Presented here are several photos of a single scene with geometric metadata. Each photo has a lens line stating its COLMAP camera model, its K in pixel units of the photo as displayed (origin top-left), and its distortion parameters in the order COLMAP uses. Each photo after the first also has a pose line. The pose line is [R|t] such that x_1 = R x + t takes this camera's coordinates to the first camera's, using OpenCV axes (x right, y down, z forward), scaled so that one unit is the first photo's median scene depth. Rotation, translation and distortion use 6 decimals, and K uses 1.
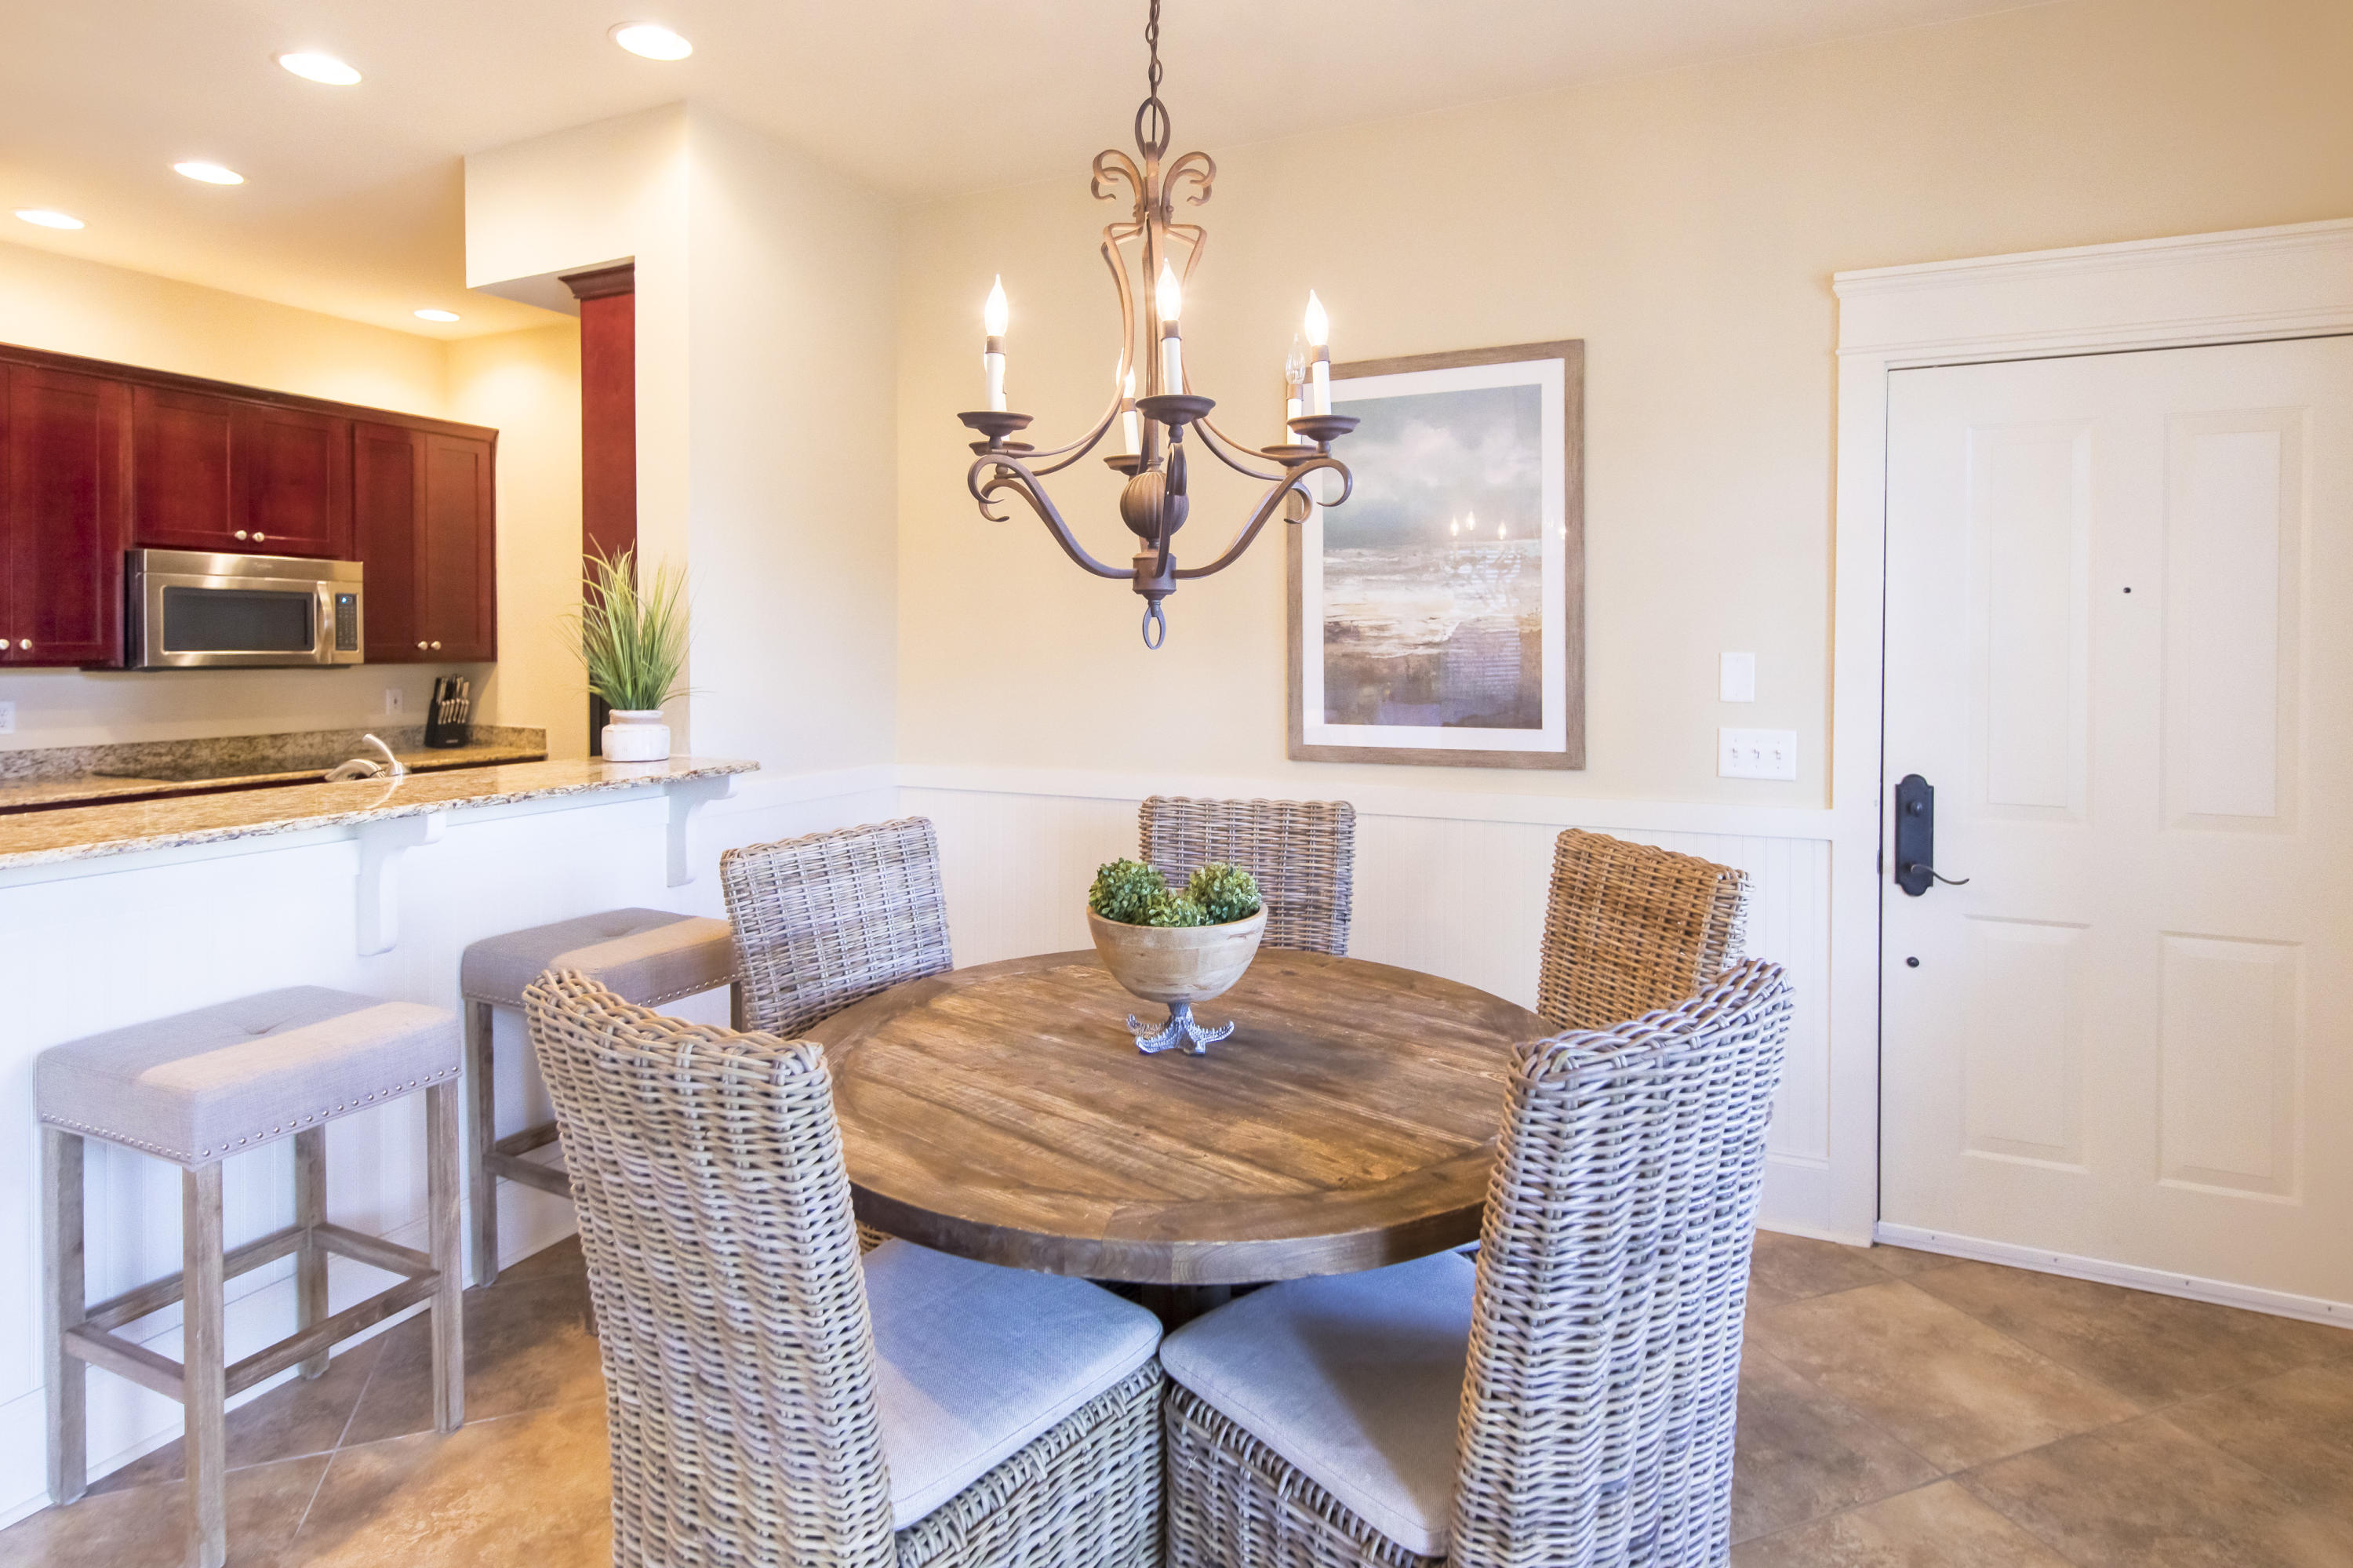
lens RADIAL K [[1236.1, 0, 1194.4], [0, 1236.1, 654.1], [0, 0, 1]] dist [-0.001316, 0.000443]
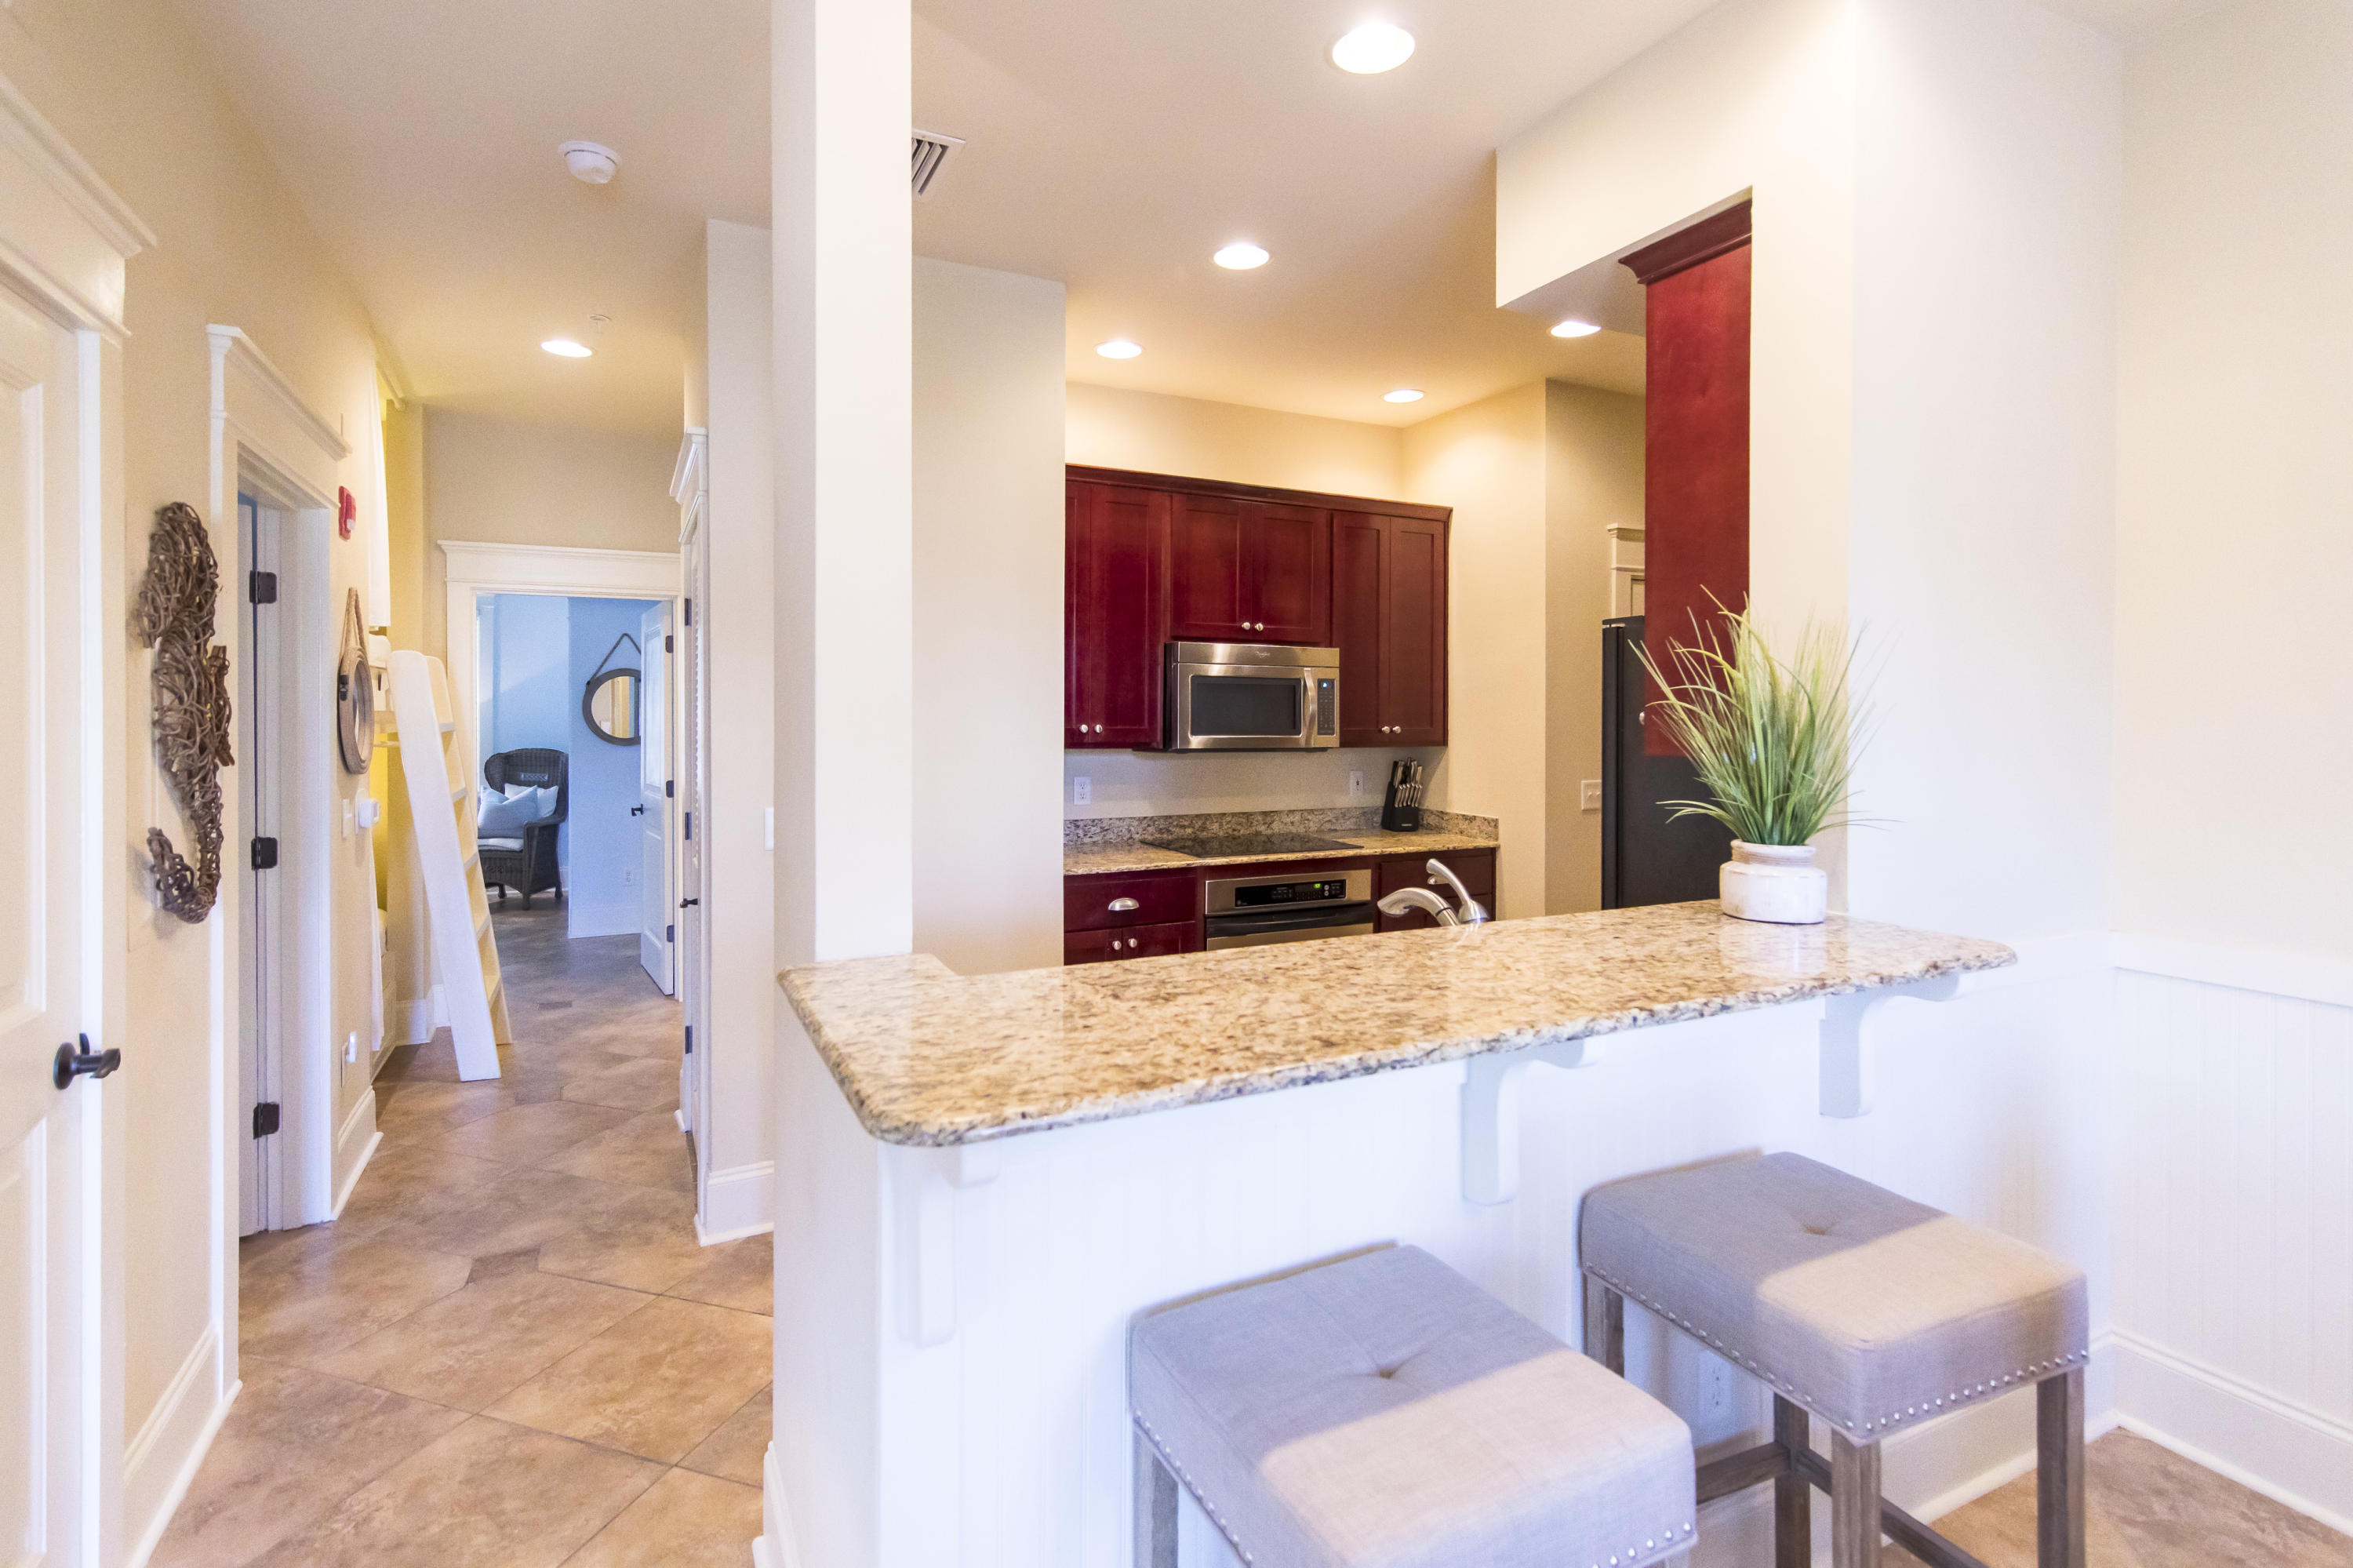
lens RADIAL K [[1105.6, 0, 1163.2], [0, 1105.6, 720.2], [0, 0, 1]] dist [0.006253, -0.000792]
pose [[0.772545, 0.005187, -0.634939, -0.223929], [-0.009114, 0.999954, -0.002920, -0.011510], [0.634894, 0.008042, 0.772557, 0.221992]]
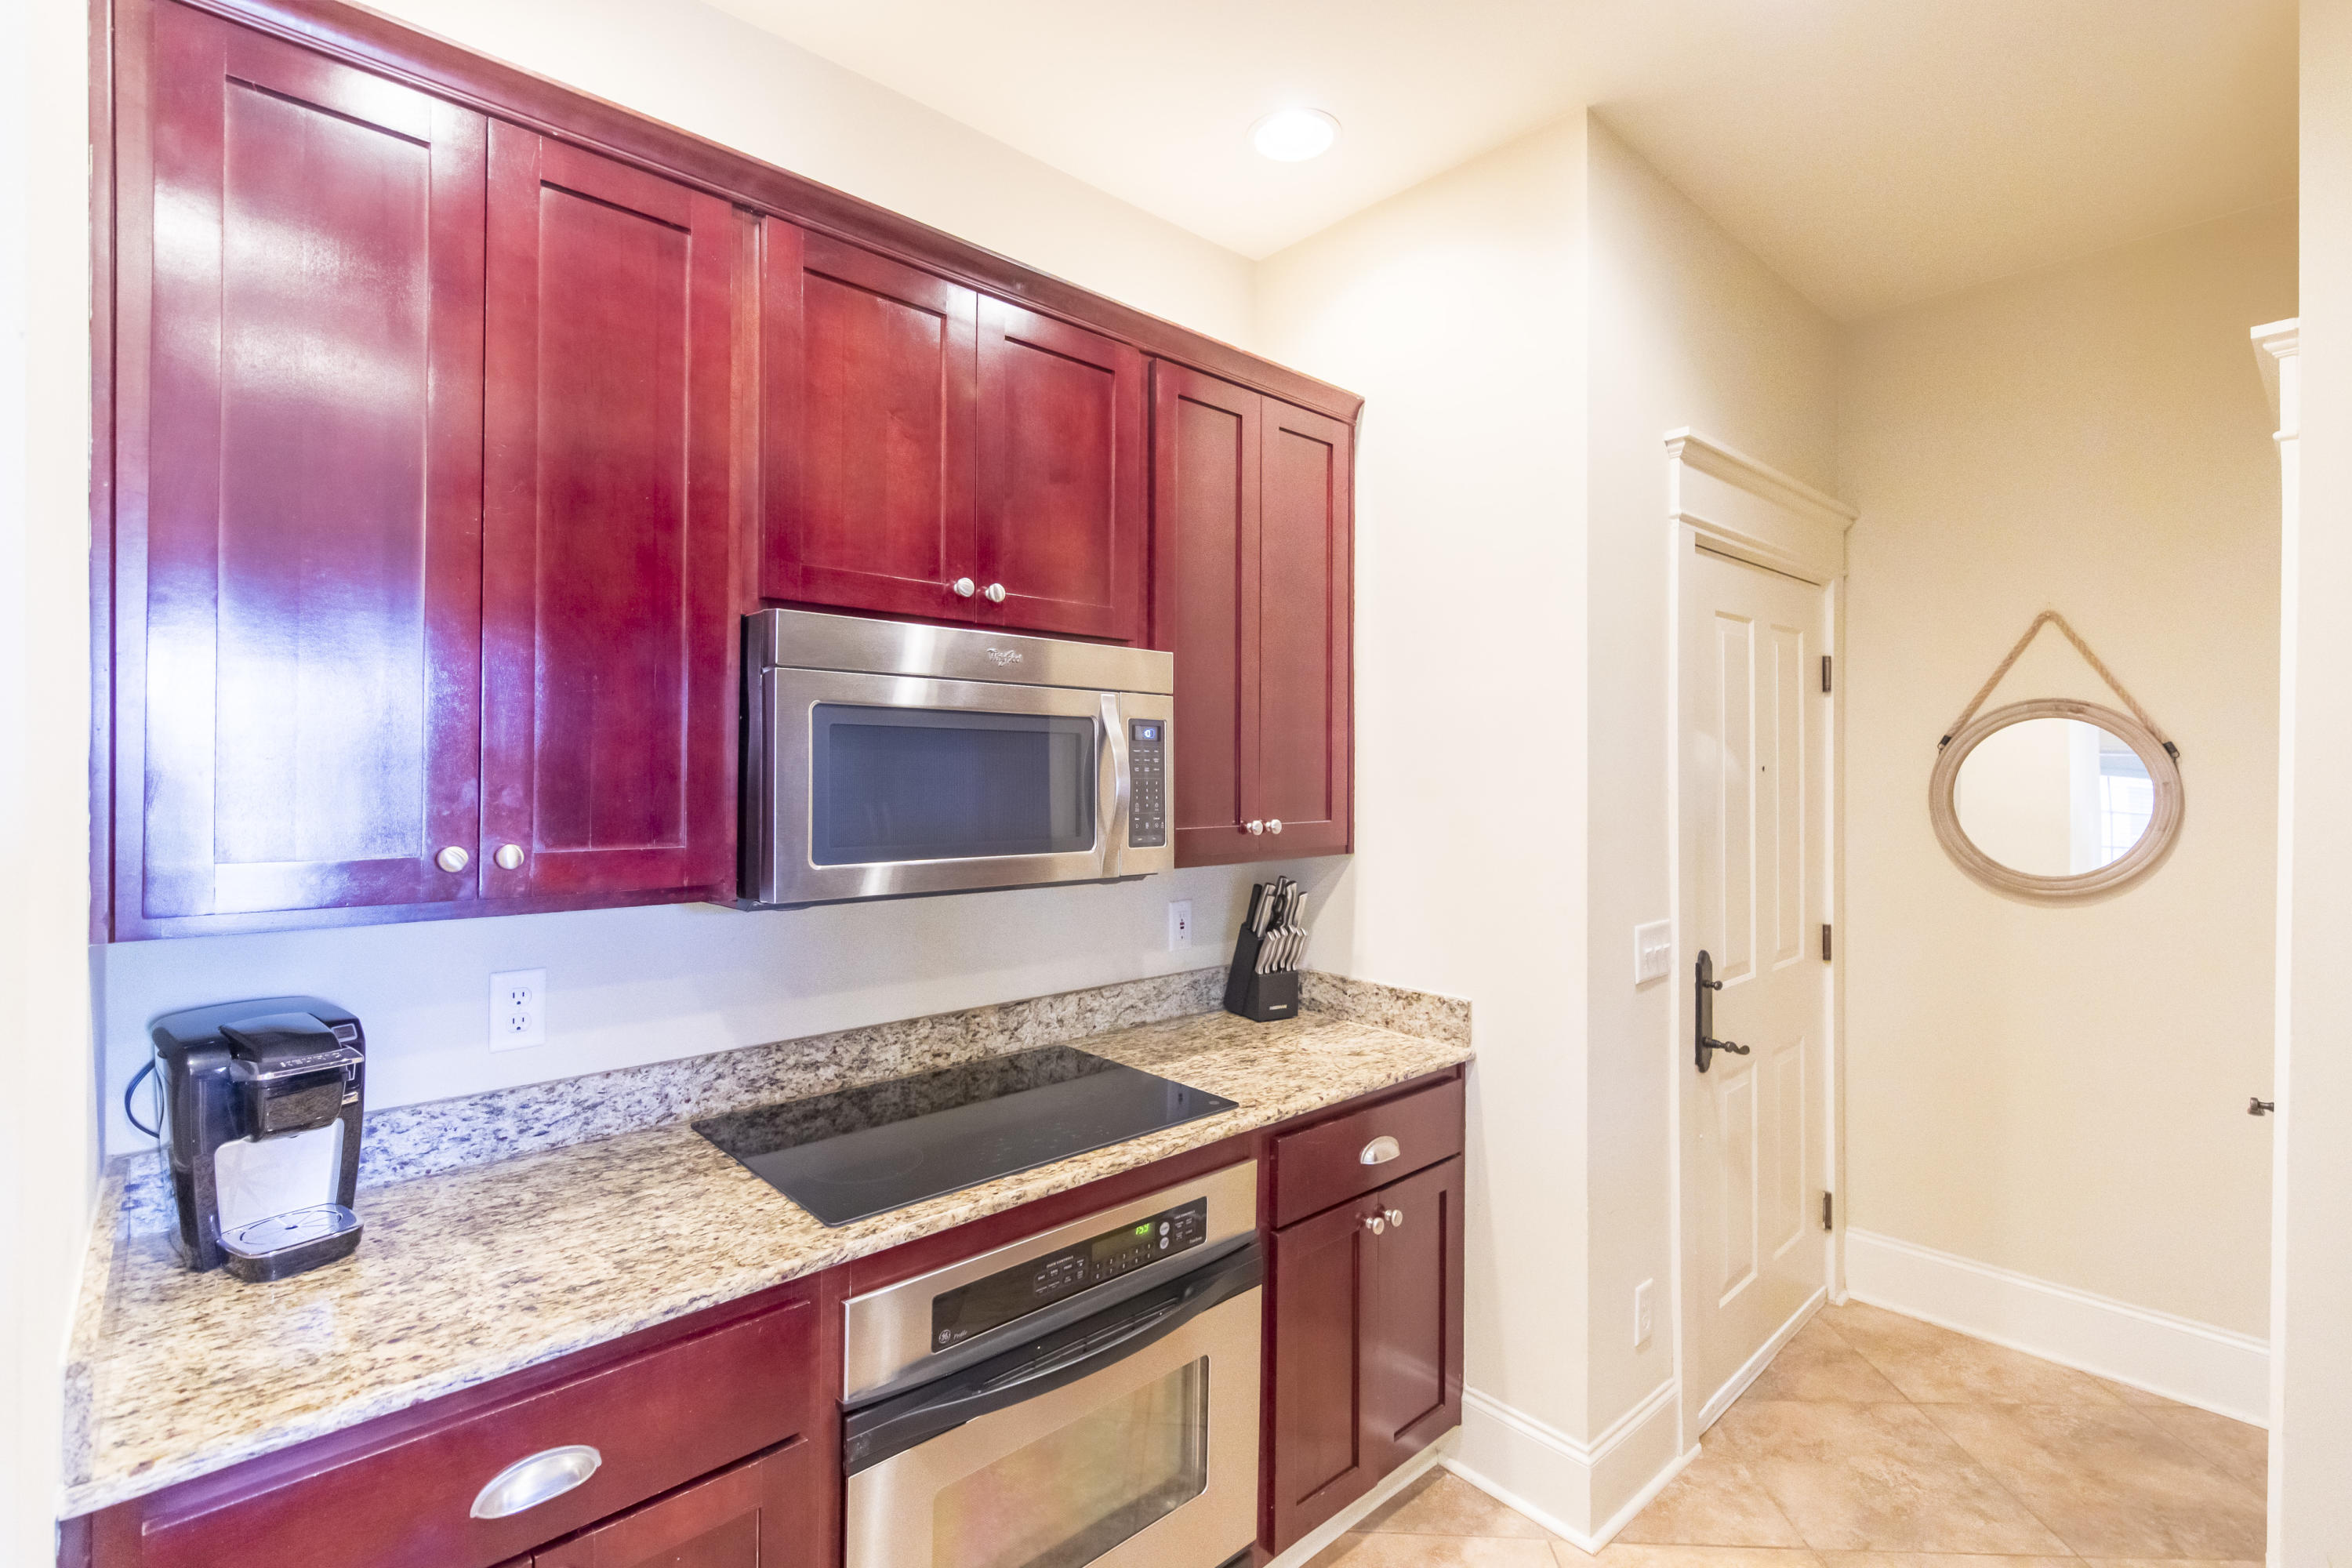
lens RADIAL K [[1105.1, 0, 1167.0], [0, 1105.1, 768.2], [0, 0, 1]] dist [0.006253, -0.000792]
pose [[0.909432, 0.000369, -0.415853, -0.543634], [-0.006472, 0.999891, -0.013267, -0.027191], [0.415802, 0.014757, 0.909335, 0.674520]]
